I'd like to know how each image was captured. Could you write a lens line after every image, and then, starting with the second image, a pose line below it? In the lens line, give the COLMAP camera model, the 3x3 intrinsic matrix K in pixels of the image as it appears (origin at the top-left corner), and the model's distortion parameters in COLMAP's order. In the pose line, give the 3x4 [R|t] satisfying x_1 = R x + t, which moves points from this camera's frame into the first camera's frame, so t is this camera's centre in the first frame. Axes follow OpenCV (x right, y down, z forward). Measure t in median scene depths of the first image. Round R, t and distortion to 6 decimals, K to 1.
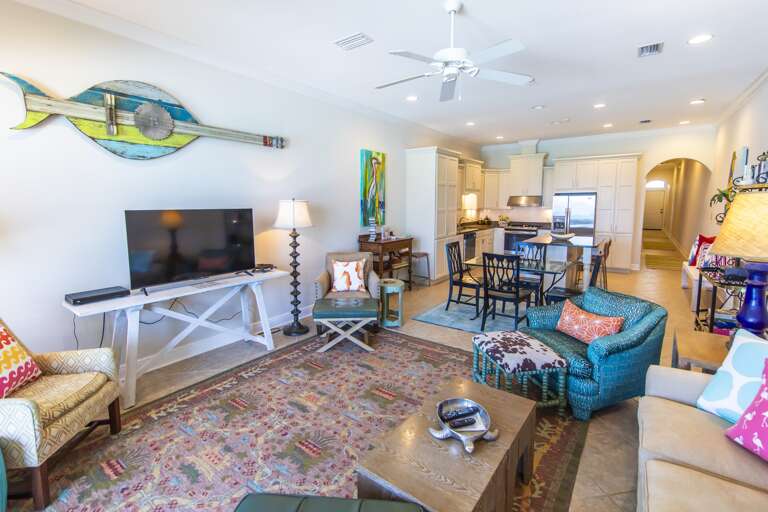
lens RADIAL K [[353.2, 0, 384.6], [0, 353.2, 240.0], [0, 0, 1]] dist [0.012495, 0.000184]
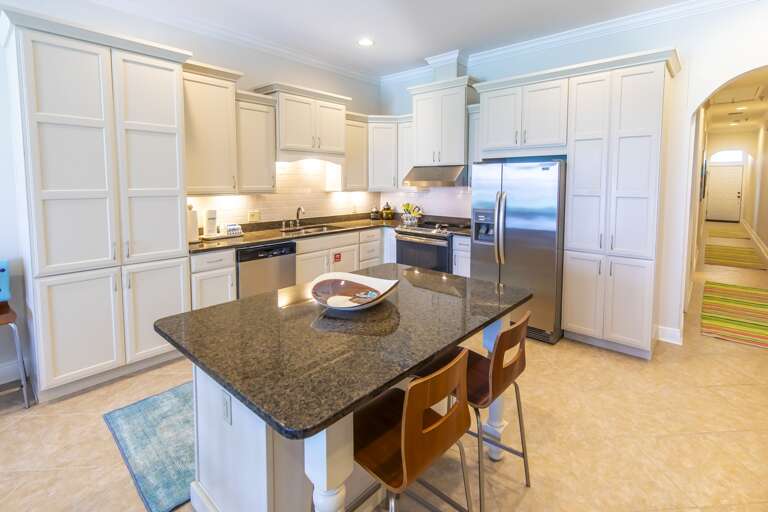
lens RADIAL K [[365.1, 0, 386.4], [0, 365.1, 203.2], [0, 0, 1]] dist [0.014374, -0.000083]
pose [[0.994589, 0.017518, -0.102402, 0.404649], [-0.022158, 0.998770, -0.044351, -0.050225], [0.101499, 0.046380, 0.993754, 0.514467]]
